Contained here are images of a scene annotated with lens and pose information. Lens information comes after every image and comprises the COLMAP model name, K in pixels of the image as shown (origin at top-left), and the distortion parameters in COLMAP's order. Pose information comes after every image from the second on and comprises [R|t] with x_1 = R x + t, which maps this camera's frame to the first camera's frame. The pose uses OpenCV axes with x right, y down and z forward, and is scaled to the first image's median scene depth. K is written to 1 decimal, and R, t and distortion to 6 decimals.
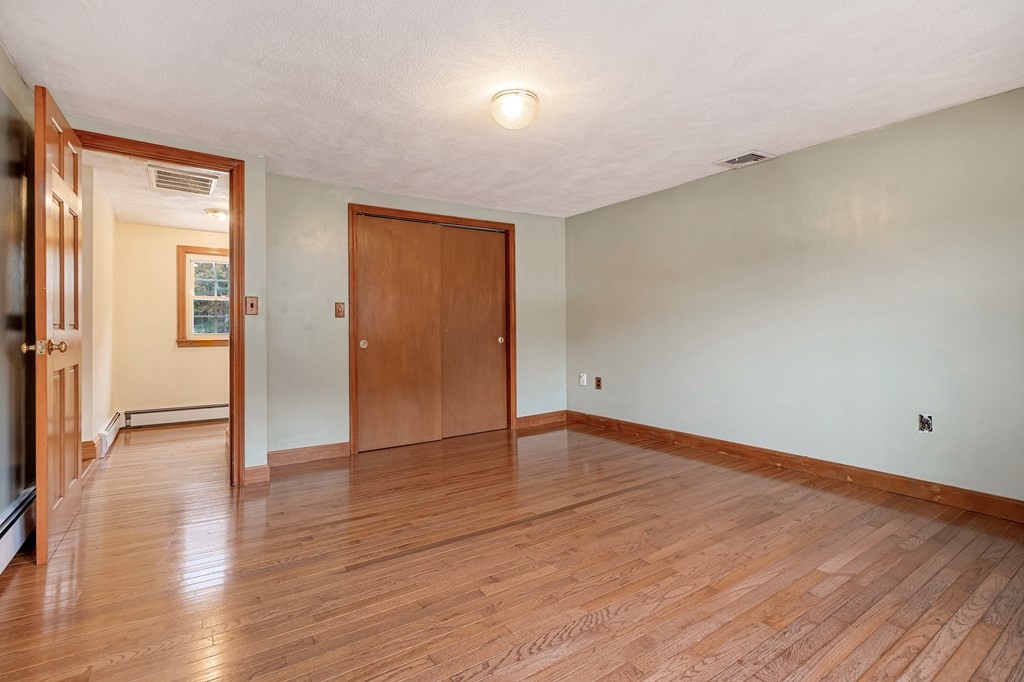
lens RADIAL K [[471.7, 0, 508.3], [0, 471.7, 338.7], [0, 0, 1]] dist [-0.008497, 0.003285]
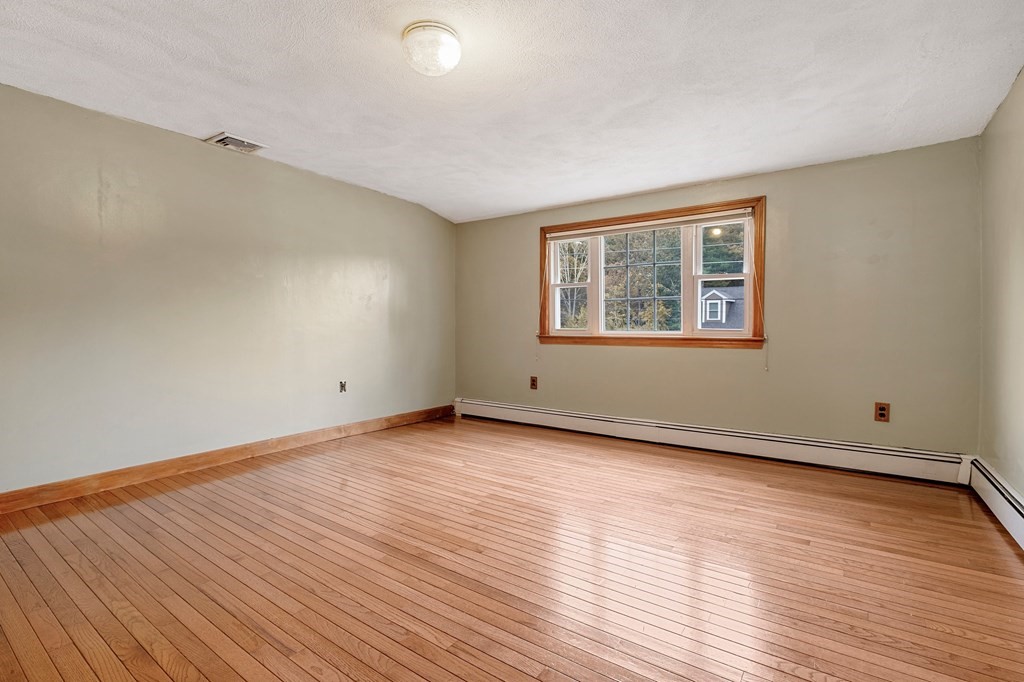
lens RADIAL K [[471.7, 0, 507.7], [0, 471.7, 342.6], [0, 0, 1]] dist [-0.008497, 0.003285]
pose [[-0.325308, -0.040011, 0.944761, -0.744483], [0.010390, 0.998893, 0.045881, -0.027319], [-0.945551, 0.024741, -0.324532, 1.034753]]
